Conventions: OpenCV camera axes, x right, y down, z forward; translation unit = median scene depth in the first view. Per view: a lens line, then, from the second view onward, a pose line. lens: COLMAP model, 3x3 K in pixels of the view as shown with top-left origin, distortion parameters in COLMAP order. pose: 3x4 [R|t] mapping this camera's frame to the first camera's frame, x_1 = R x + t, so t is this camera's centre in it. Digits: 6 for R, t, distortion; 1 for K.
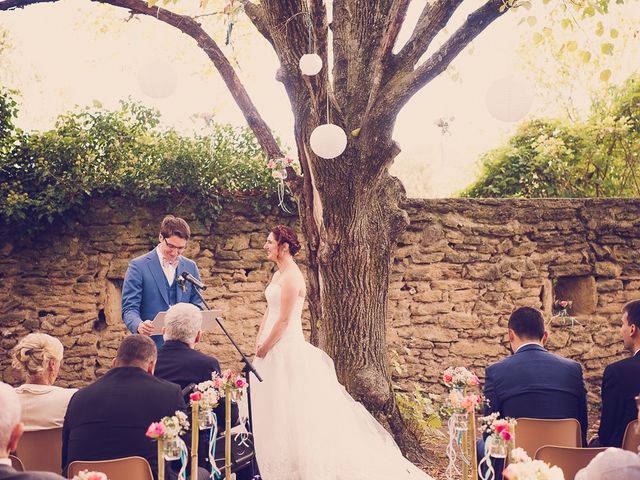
lens RADIAL K [[1157.5, 0, 339.4], [0, 1157.5, 241.0], [0, 0, 1]] dist [0.188905, 0.208168]
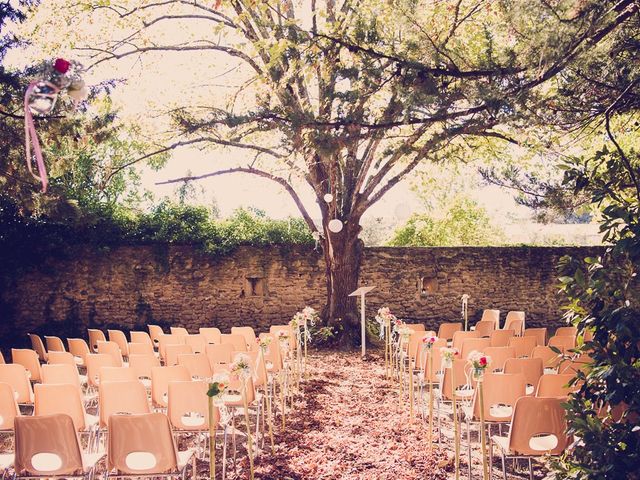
lens RADIAL K [[1157.5, 0, 339.4], [0, 1157.5, 241.0], [0, 0, 1]] dist [0.188905, 0.208168]
pose [[0.998139, 0.004669, 0.060802, -0.156645], [-0.003872, 0.999905, -0.013220, -0.015449], [-0.060858, 0.012960, 0.998062, -1.595589]]
